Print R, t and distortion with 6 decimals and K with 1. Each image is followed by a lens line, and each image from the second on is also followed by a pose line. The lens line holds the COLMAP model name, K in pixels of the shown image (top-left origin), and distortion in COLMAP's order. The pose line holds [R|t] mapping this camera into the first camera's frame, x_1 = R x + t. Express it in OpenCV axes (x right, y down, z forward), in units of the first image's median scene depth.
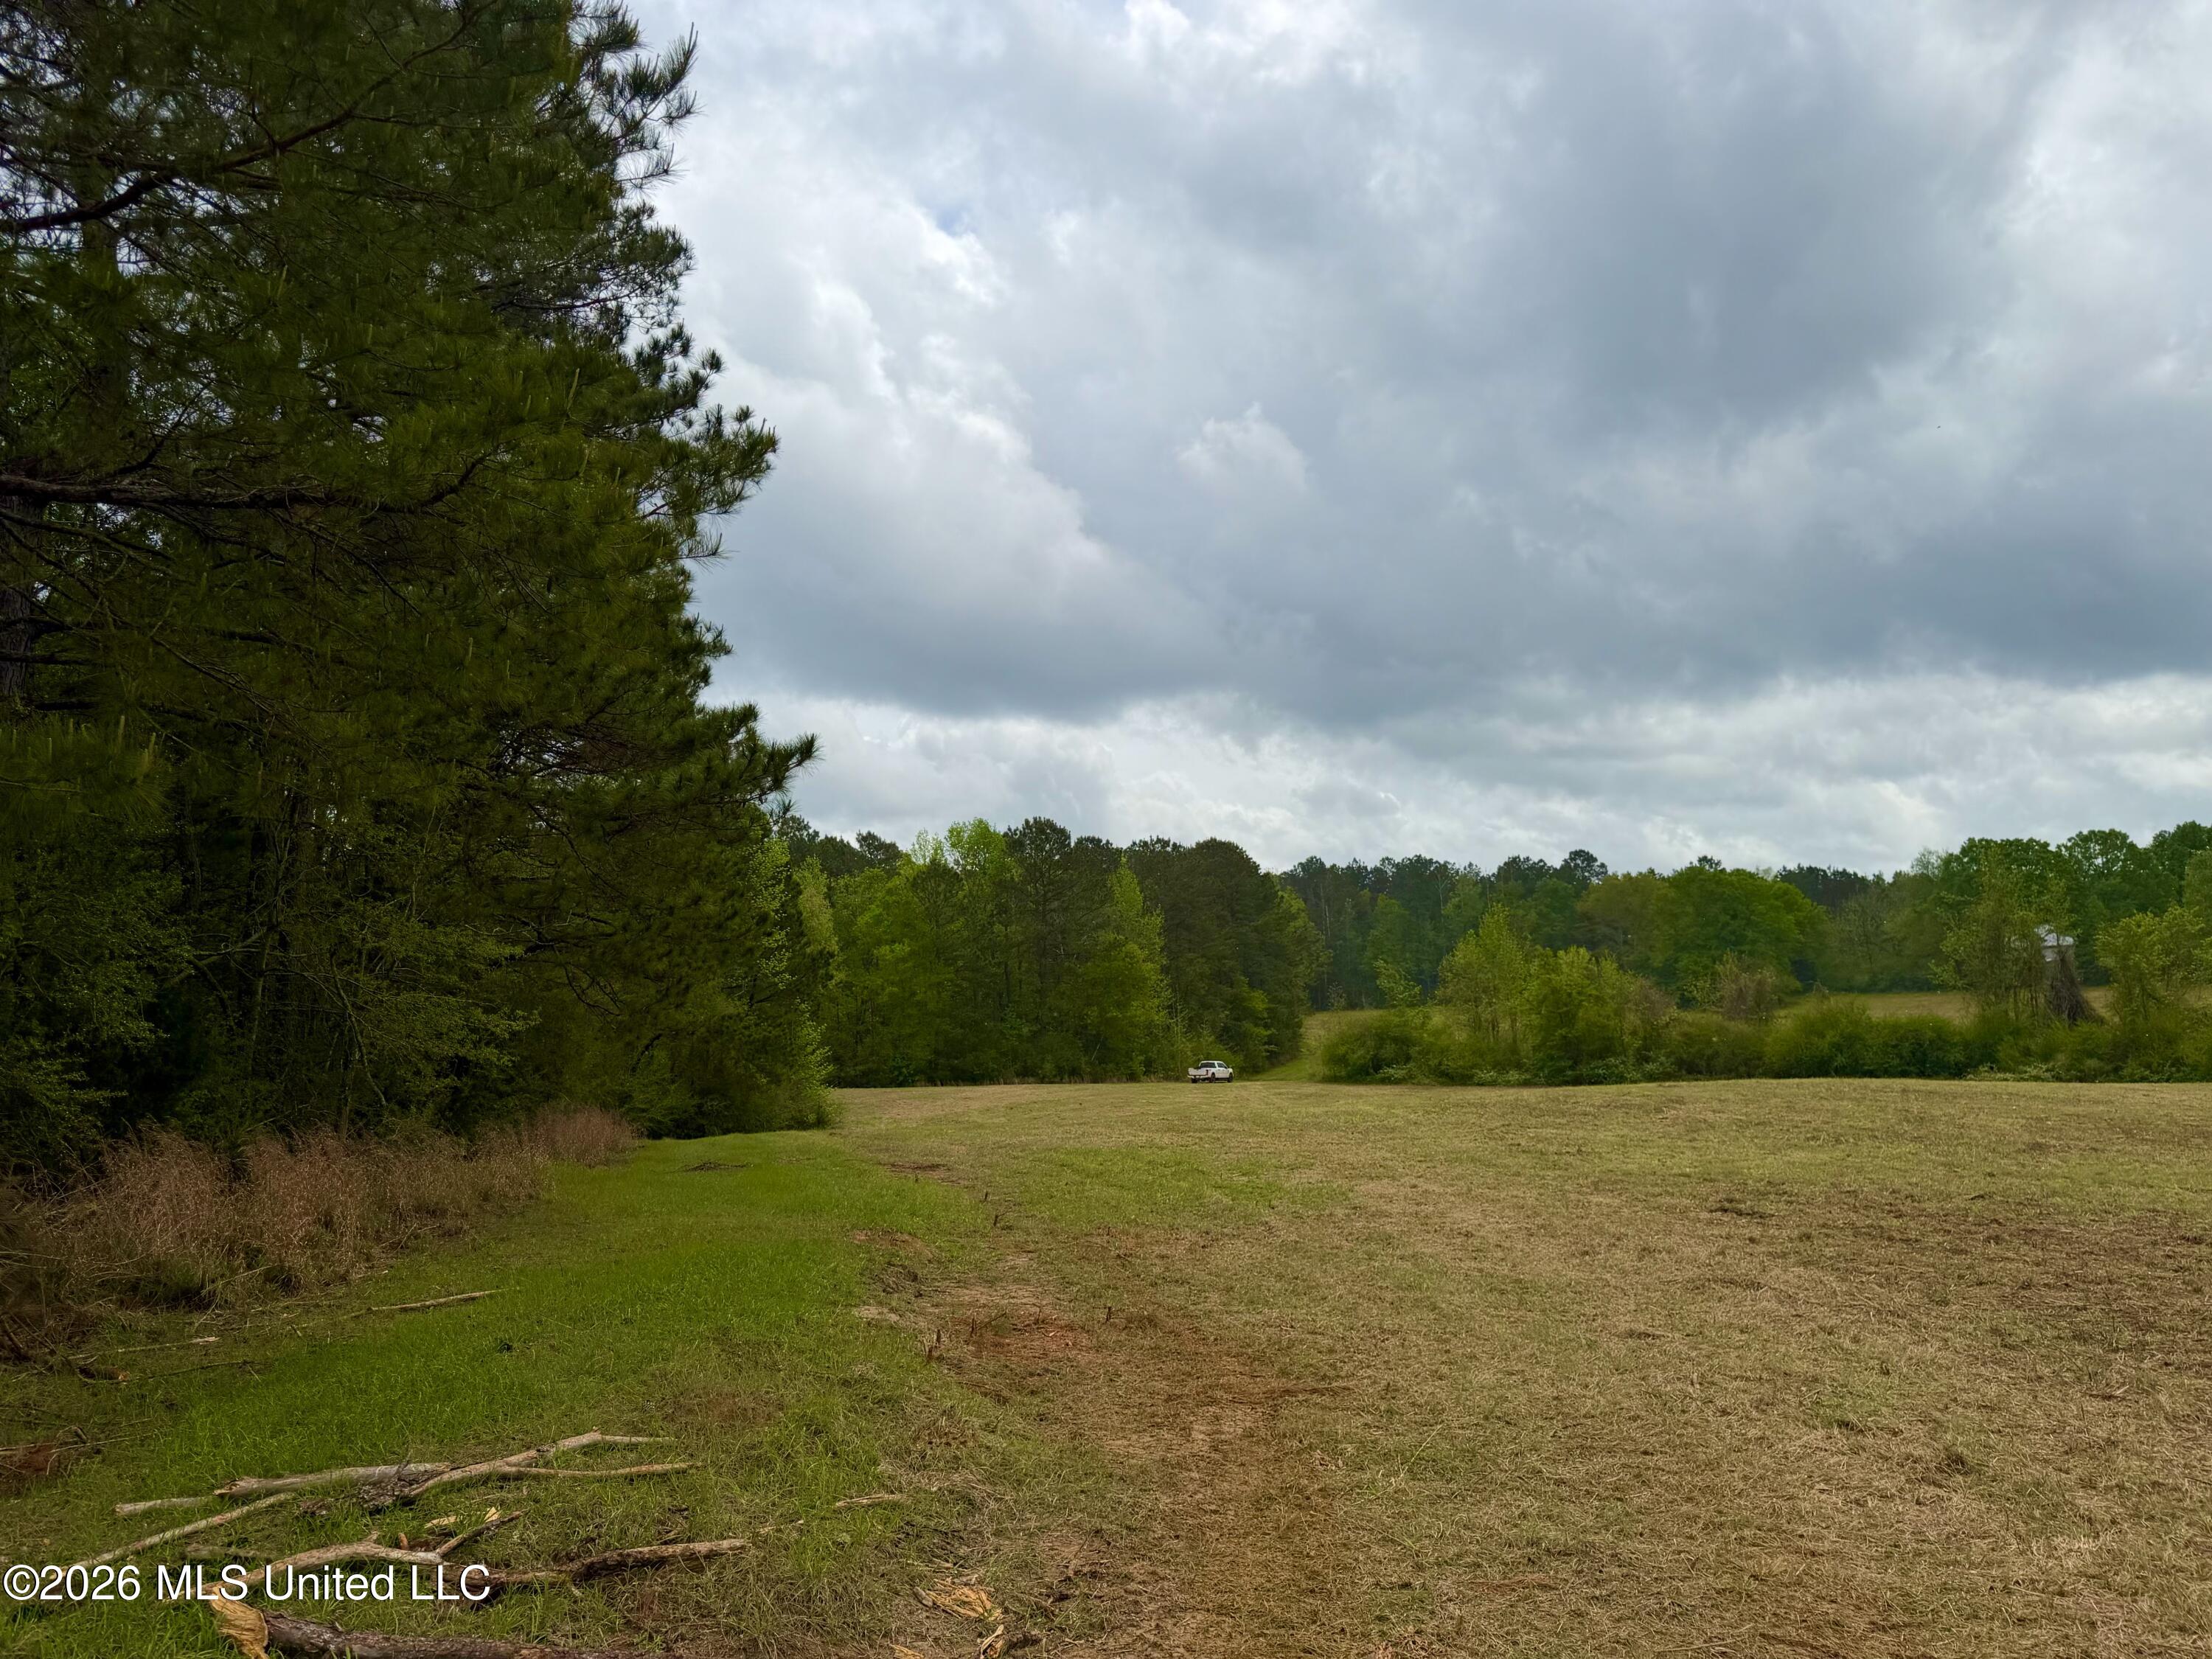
lens RADIAL K [[1445.3, 0, 1113.8], [0, 1445.3, 873.3], [0, 0, 1]] dist [0.094300, -0.206263]
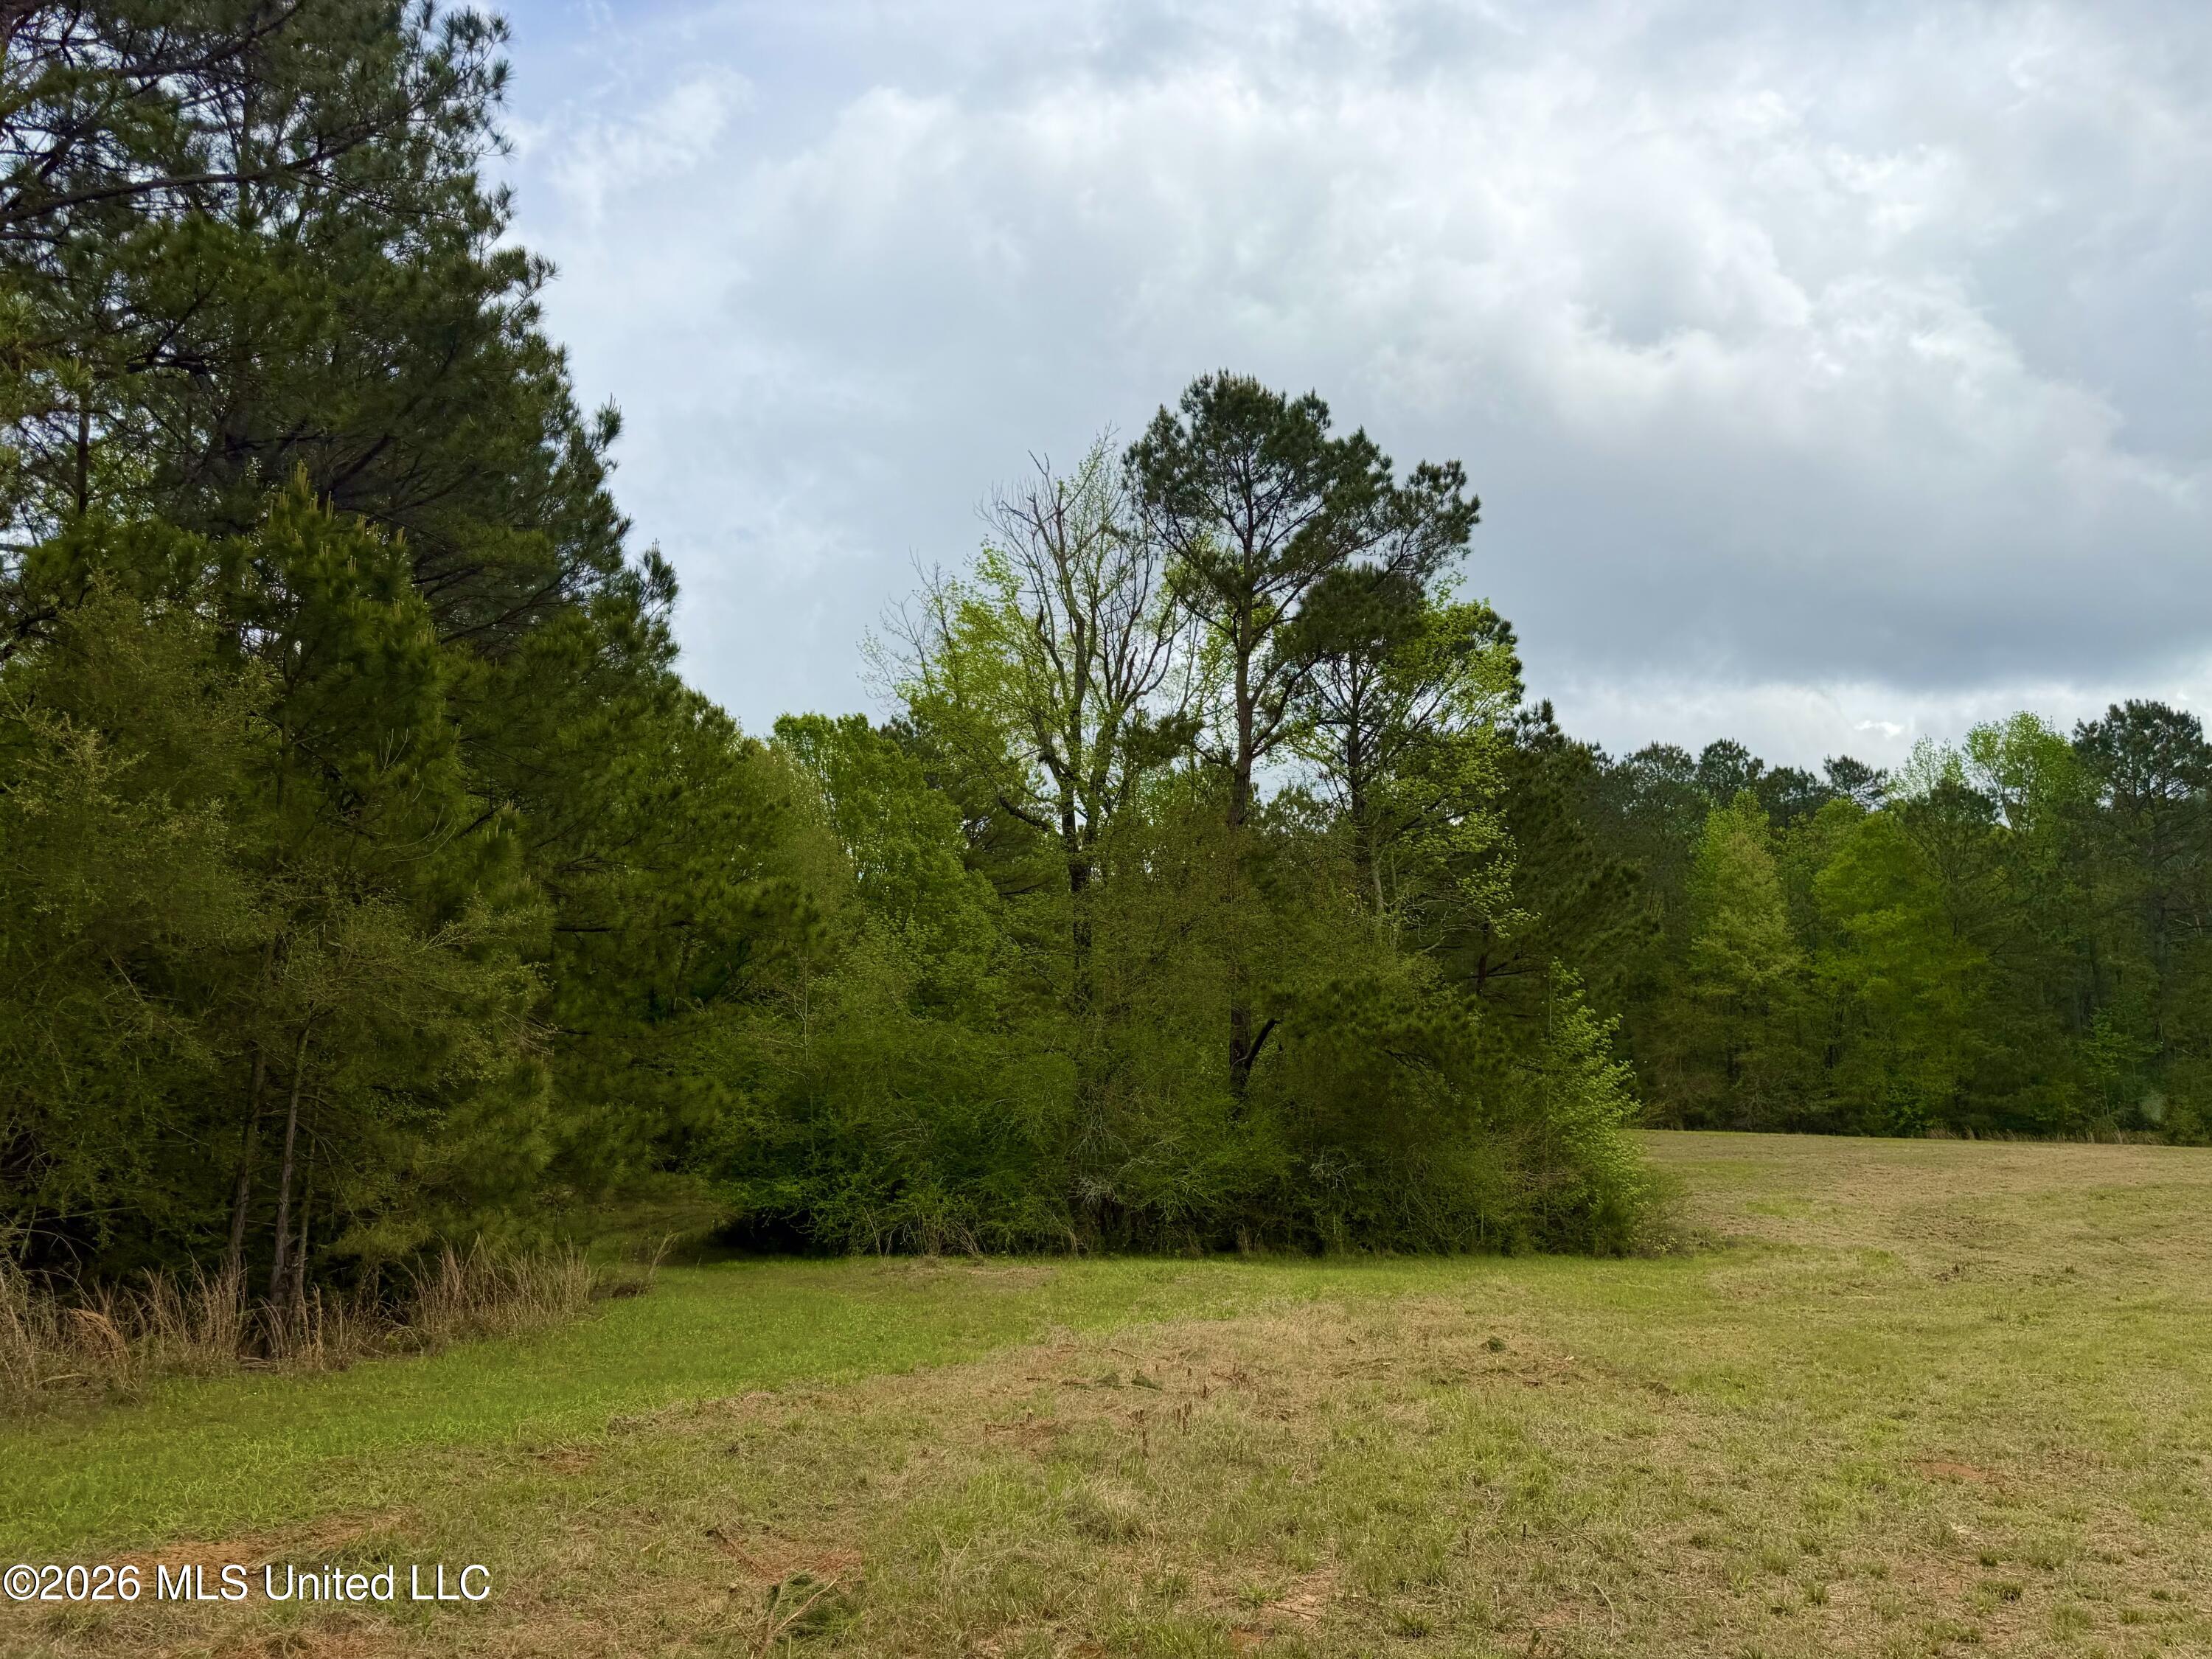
lens RADIAL K [[1497.9, 0, 1164.6], [0, 1497.9, 832.2], [0, 0, 1]] dist [0.103602, -0.140106]
pose [[0.807230, -0.061531, -0.587021, -0.008163], [0.041203, 0.998000, -0.047950, 0.031029], [0.588798, 0.014520, 0.808150, 0.249254]]
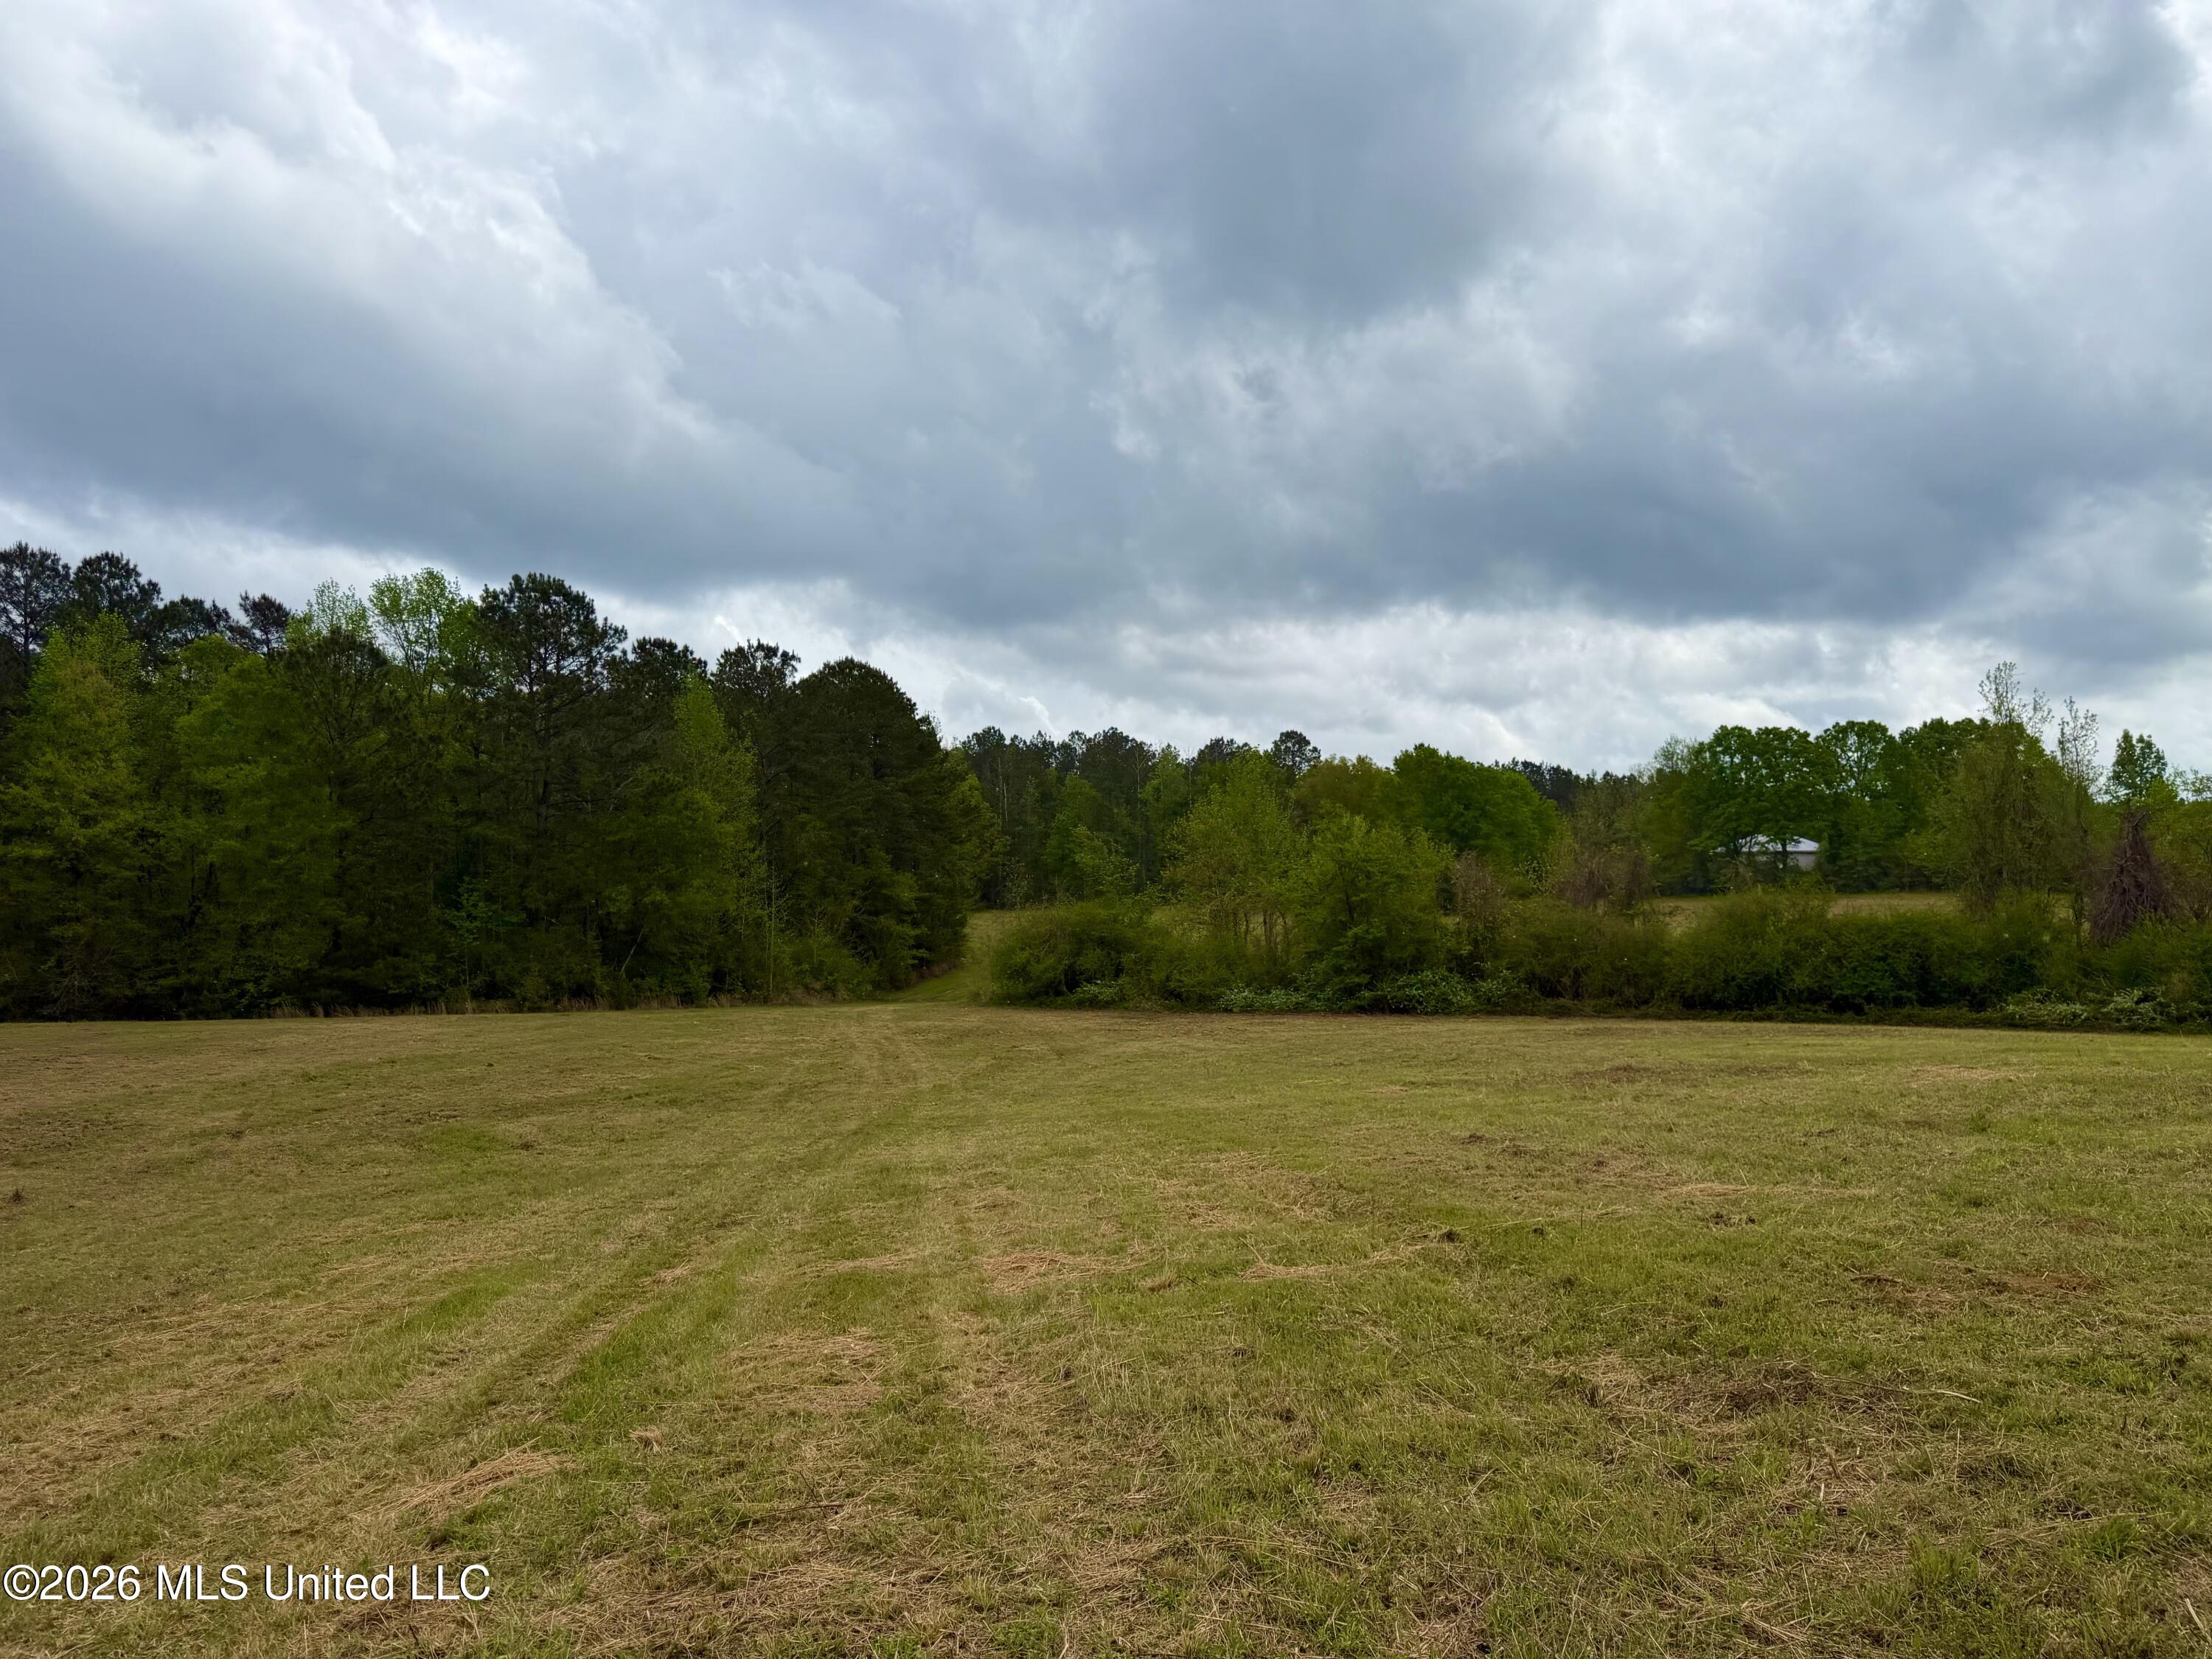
lens RADIAL K [[1445.3, 0, 1113.8], [0, 1445.3, 873.3], [0, 0, 1]] dist [0.094300, -0.206263]
pose [[0.975225, 0.020601, 0.220253, 0.051839], [-0.034703, 0.997574, 0.060353, 0.041889], [-0.218475, -0.066502, 0.973574, 0.346866]]
